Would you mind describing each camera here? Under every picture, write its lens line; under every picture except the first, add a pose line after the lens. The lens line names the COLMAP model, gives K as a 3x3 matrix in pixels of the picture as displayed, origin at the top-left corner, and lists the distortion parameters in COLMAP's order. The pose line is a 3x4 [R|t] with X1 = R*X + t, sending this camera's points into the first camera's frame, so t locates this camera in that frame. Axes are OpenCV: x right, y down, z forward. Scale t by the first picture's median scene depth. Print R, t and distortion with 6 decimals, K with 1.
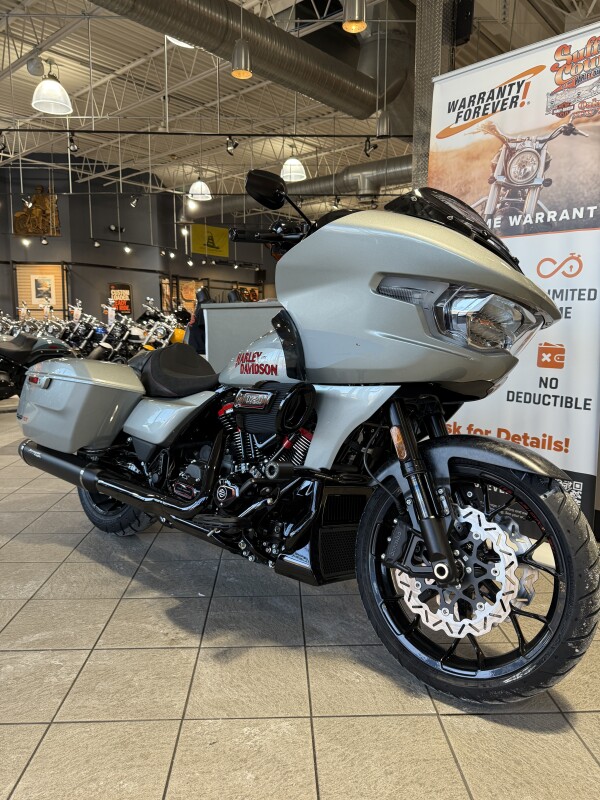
lens RADIAL K [[555.6, 0, 309.9], [0, 555.6, 403.1], [0, 0, 1]] dist [0.005216, -0.002384]
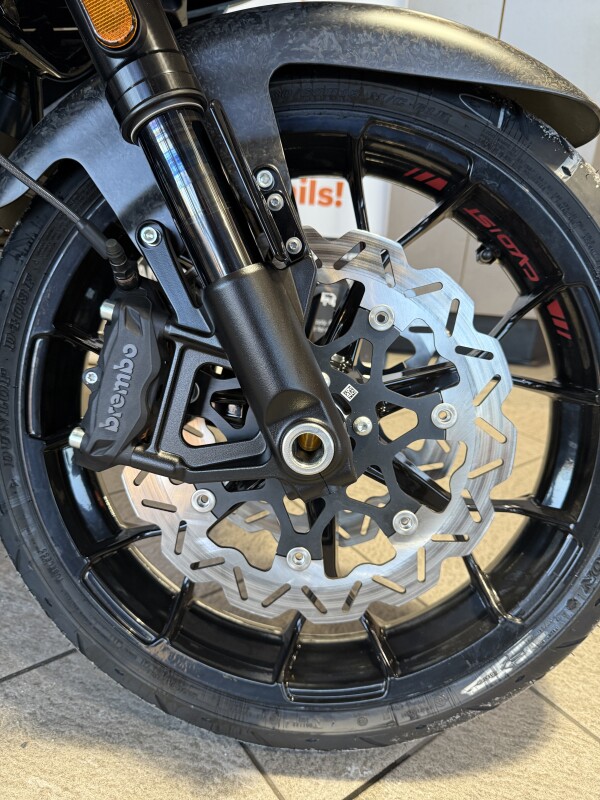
lens RADIAL K [[632.7, 0, 300.0], [0, 632.7, 400.0], [0, 0, 1]] dist [-0.001176, -0.002854]
pose [[0.838491, -0.173235, 0.516645, 0.062430], [0.039865, 0.965081, 0.258900, 0.178459], [-0.543455, -0.196489, 0.816118, 0.683630]]
